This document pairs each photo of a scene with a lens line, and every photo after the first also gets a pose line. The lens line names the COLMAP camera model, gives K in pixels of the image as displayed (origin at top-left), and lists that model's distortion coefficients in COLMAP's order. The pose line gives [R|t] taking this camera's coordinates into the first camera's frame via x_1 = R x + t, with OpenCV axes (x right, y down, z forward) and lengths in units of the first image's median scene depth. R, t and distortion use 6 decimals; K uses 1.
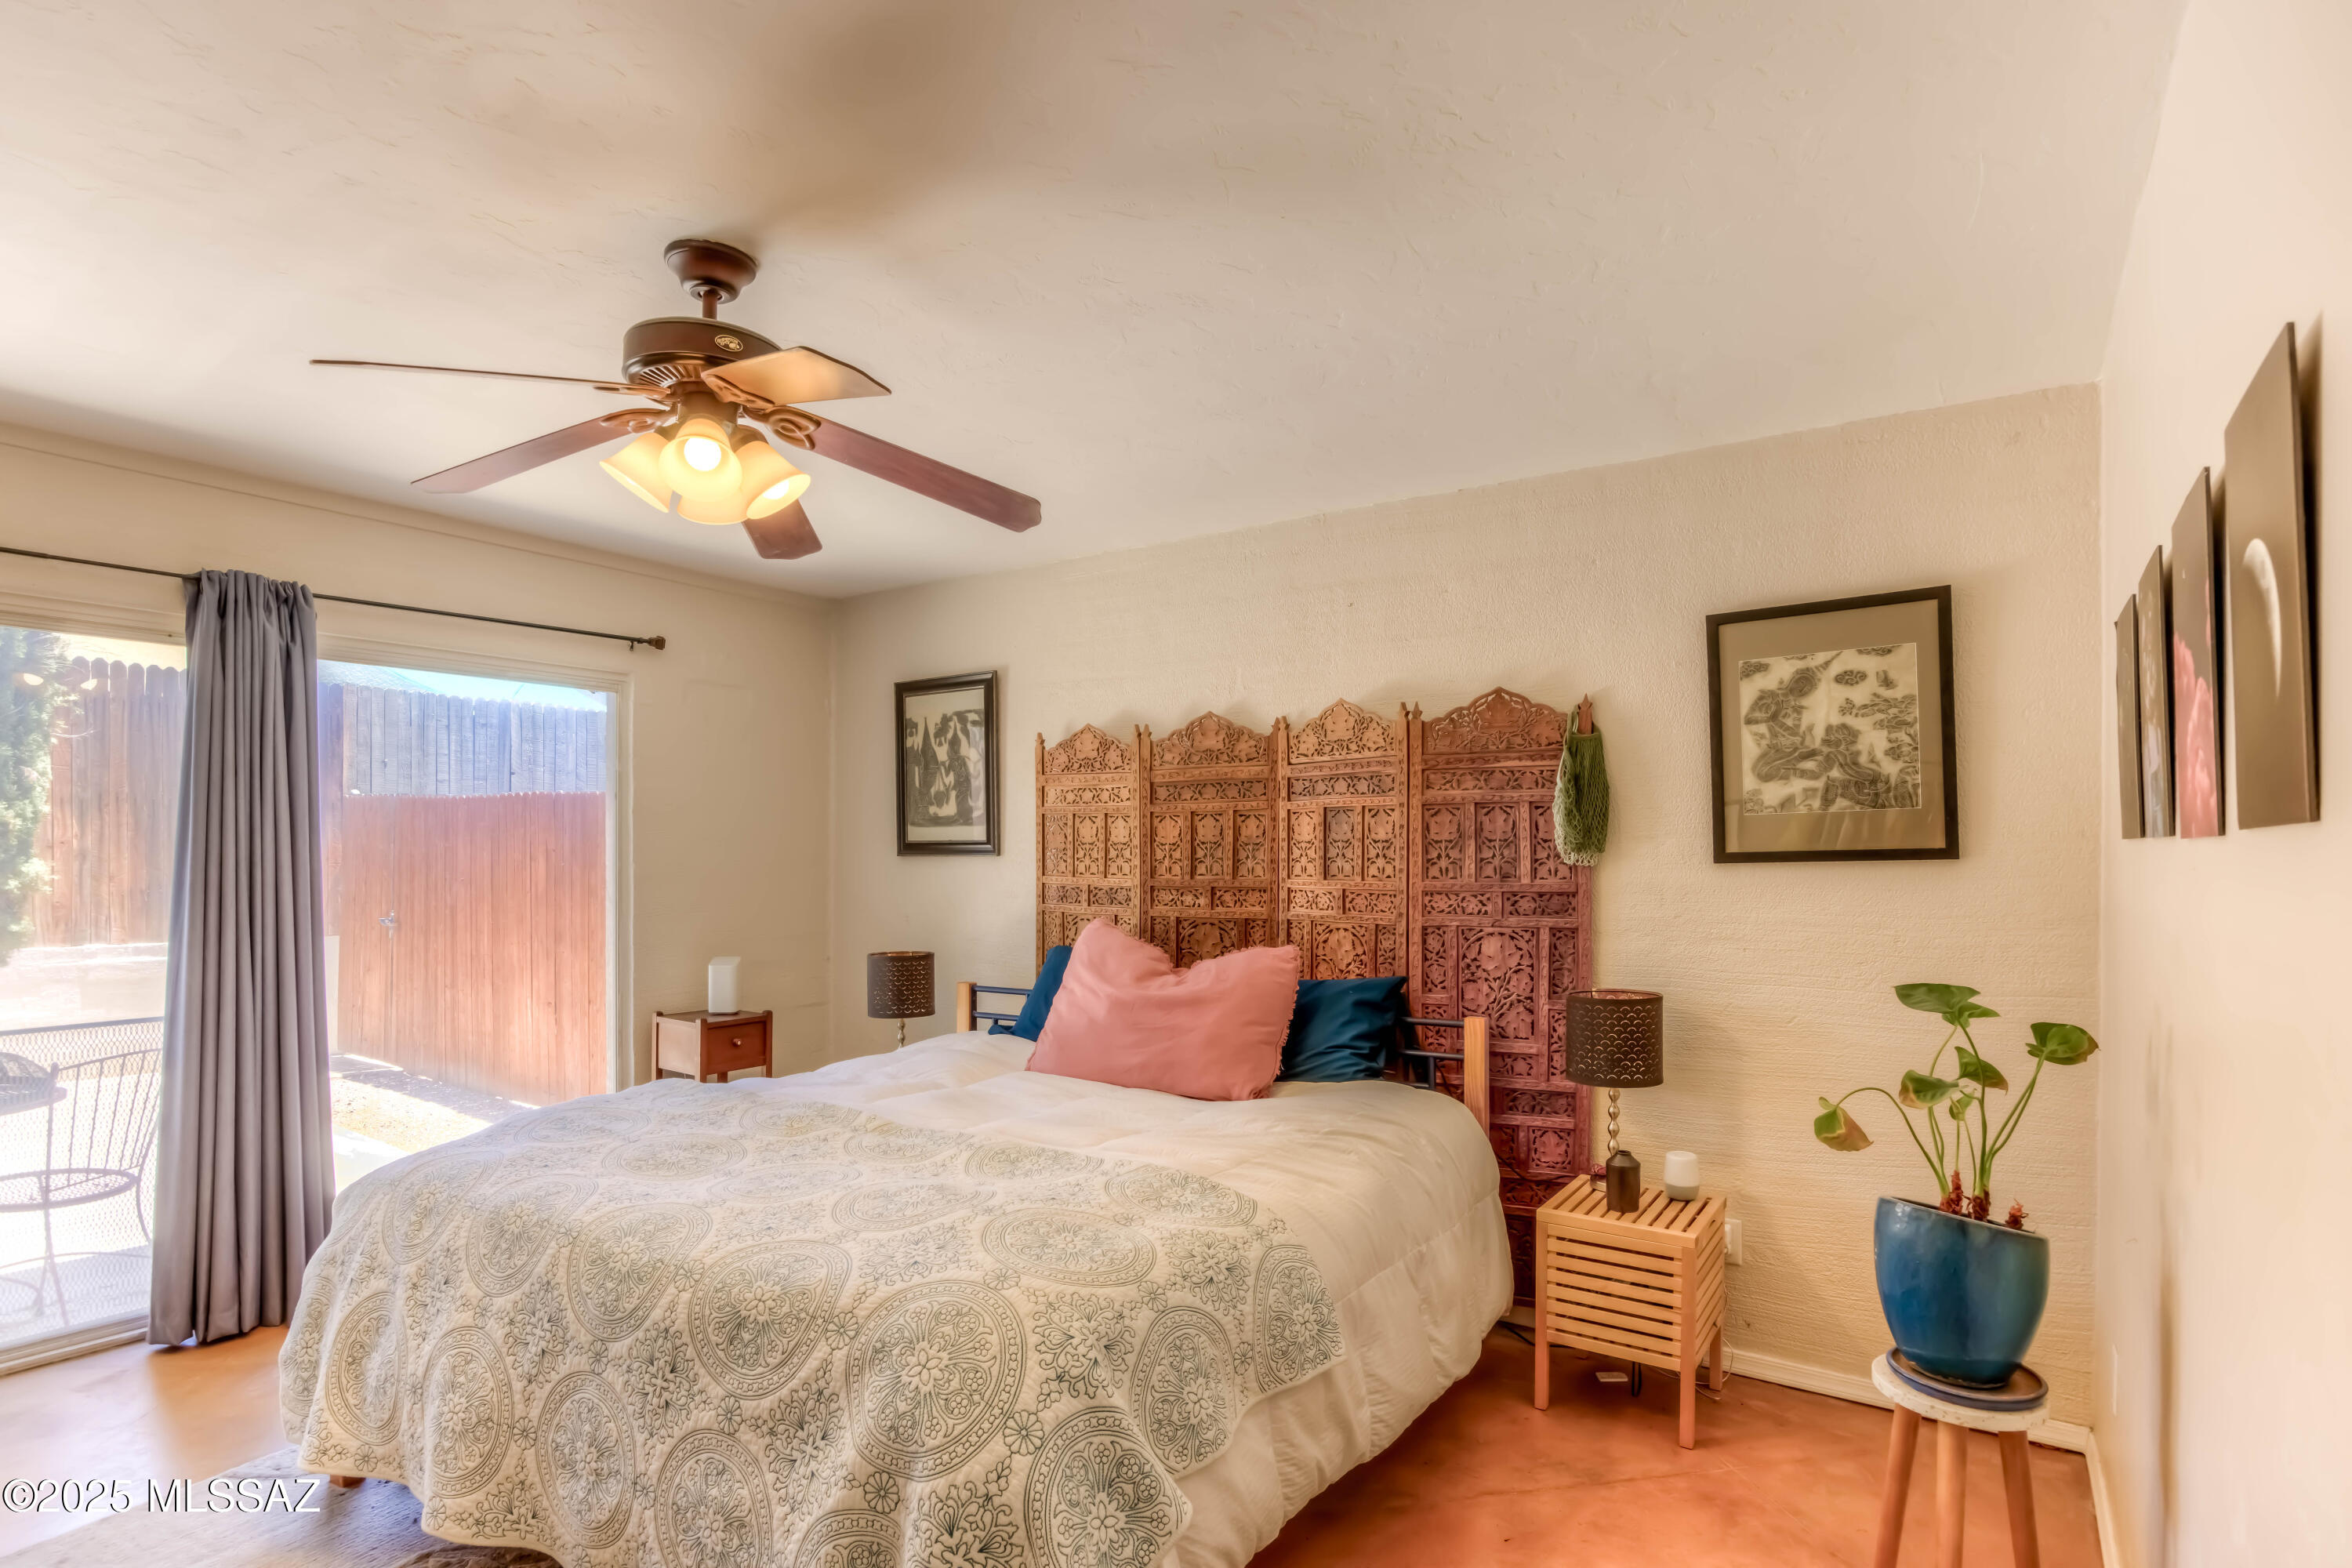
lens RADIAL K [[1230.6, 0, 1127.9], [0, 1230.6, 834.0], [0, 0, 1]] dist [-0.029211, -0.000182]
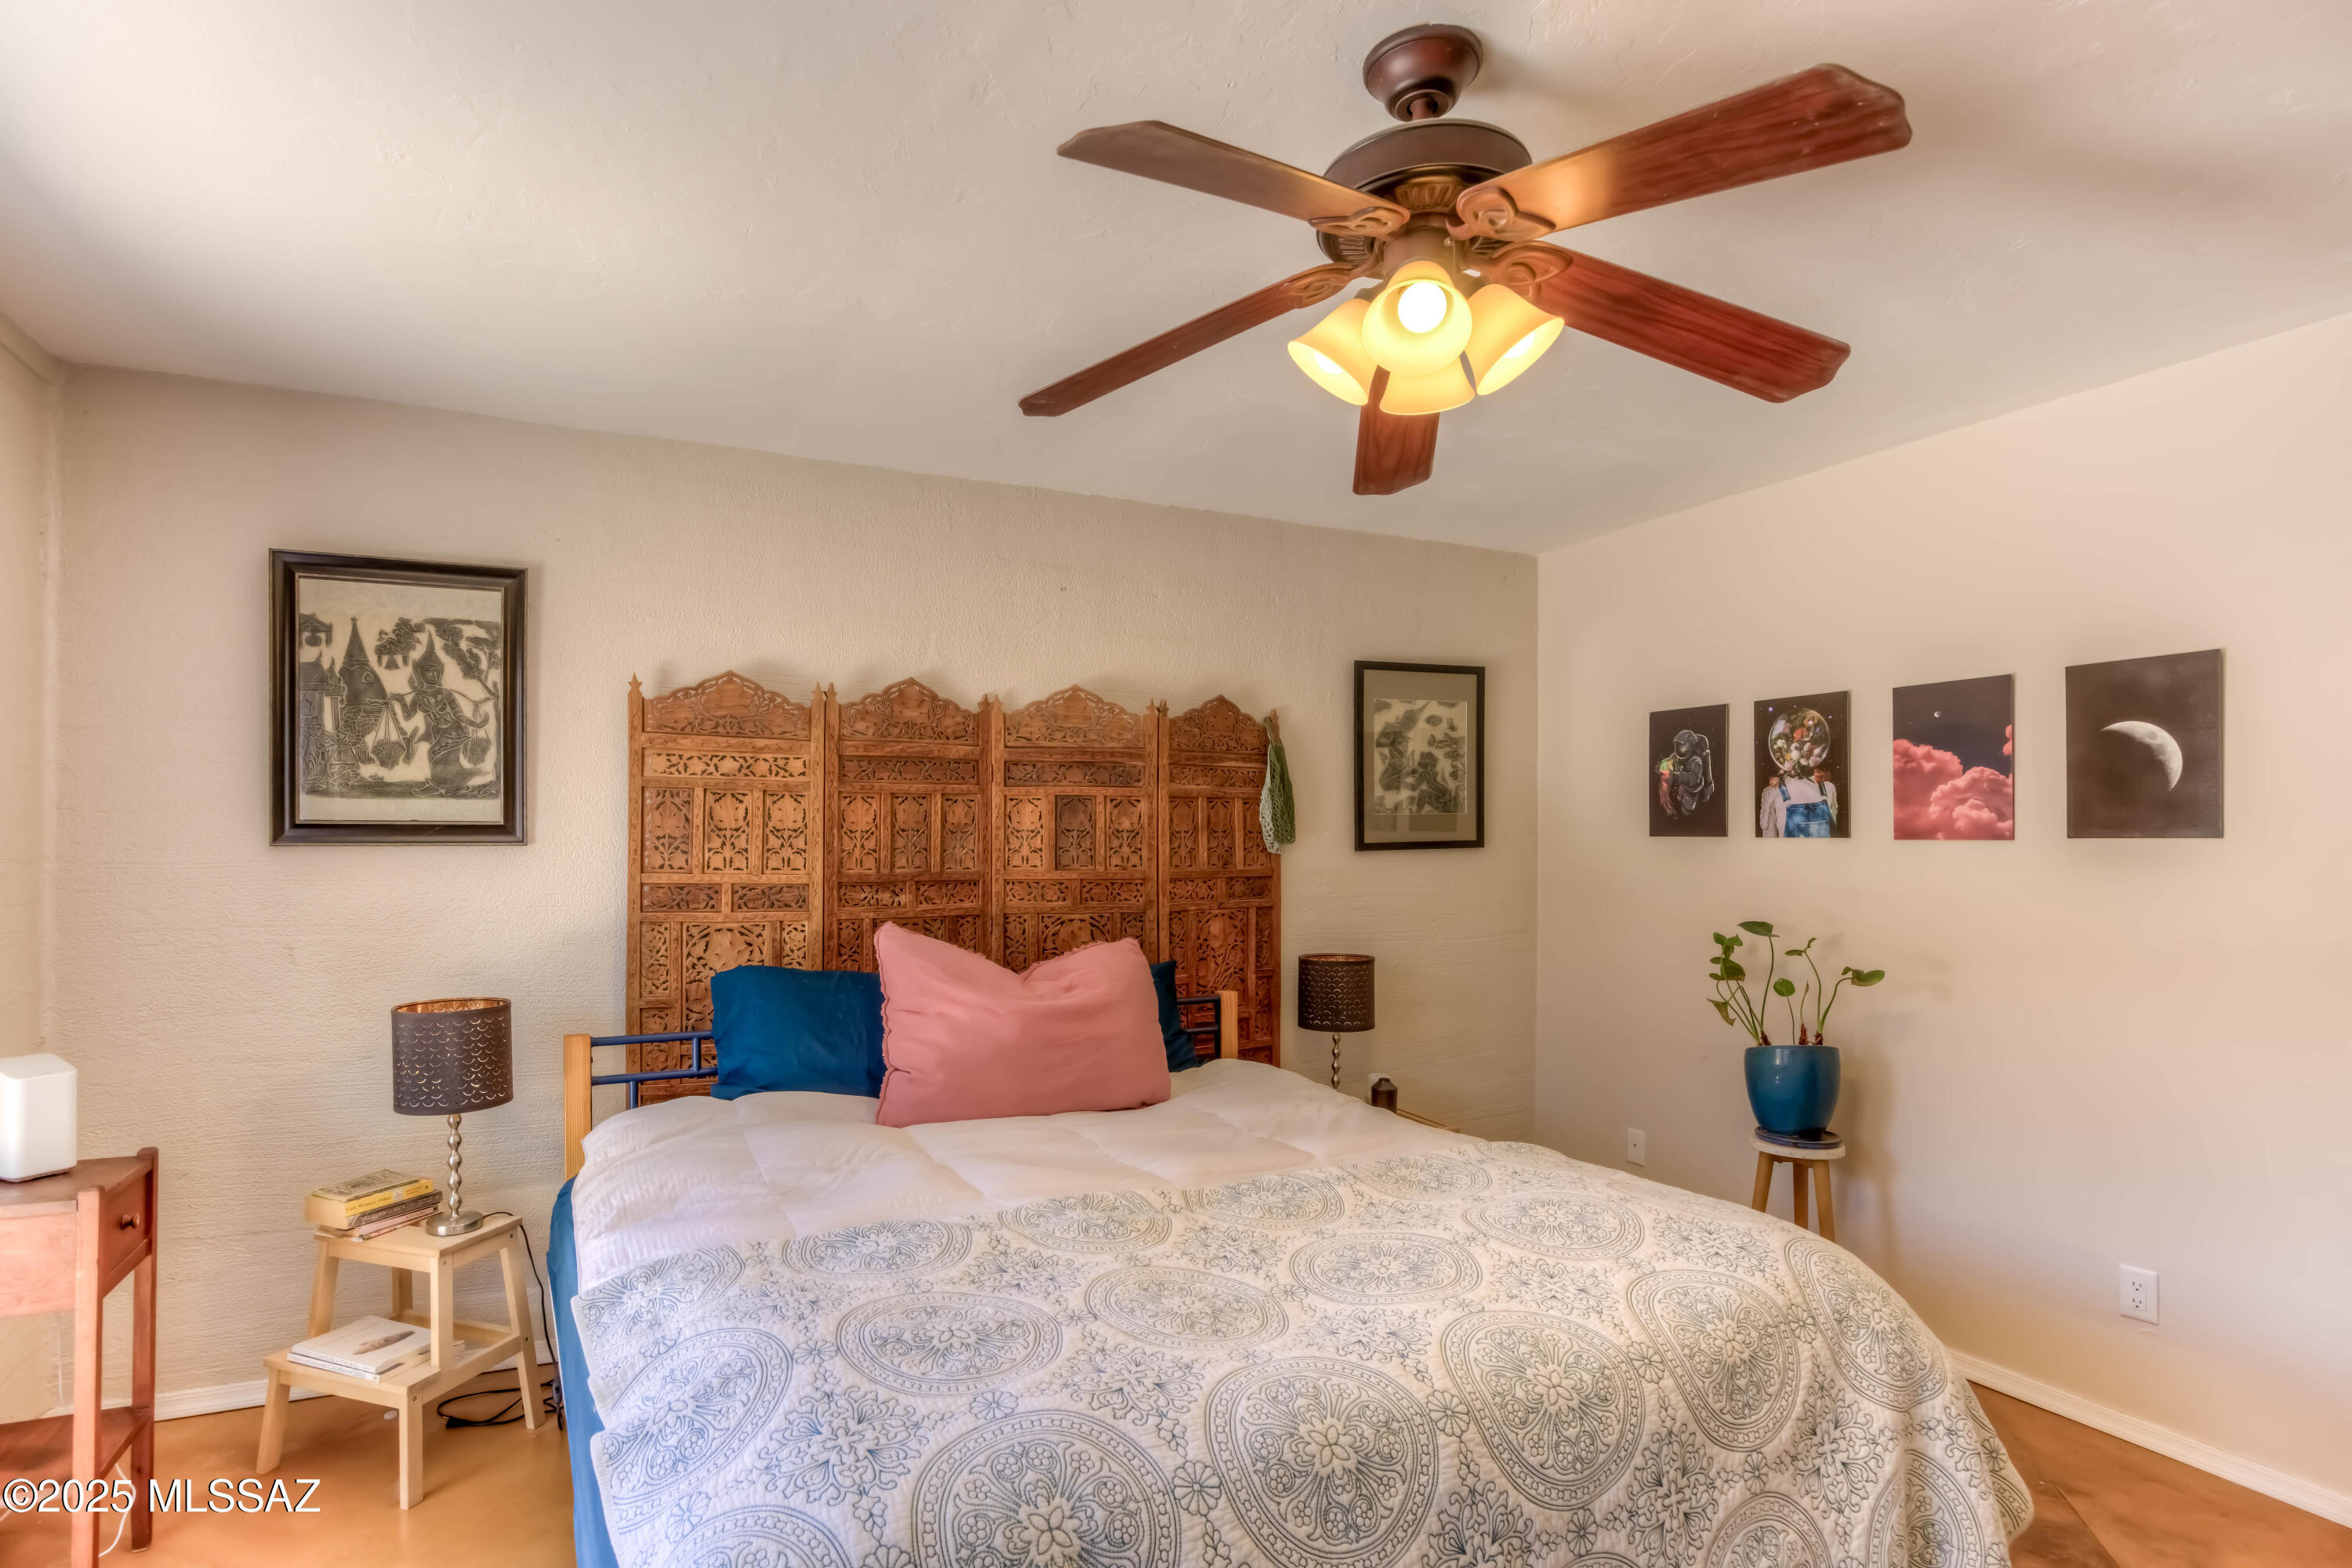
lens RADIAL K [[1230.6, 0, 1127.9], [0, 1230.6, 834.0], [0, 0, 1]] dist [-0.029211, -0.000182]
pose [[0.482463, 0.007278, 0.875886, -0.665149], [-0.015666, 0.999877, 0.000321, 0.007637], [-0.875776, -0.013876, 0.482518, 0.490800]]
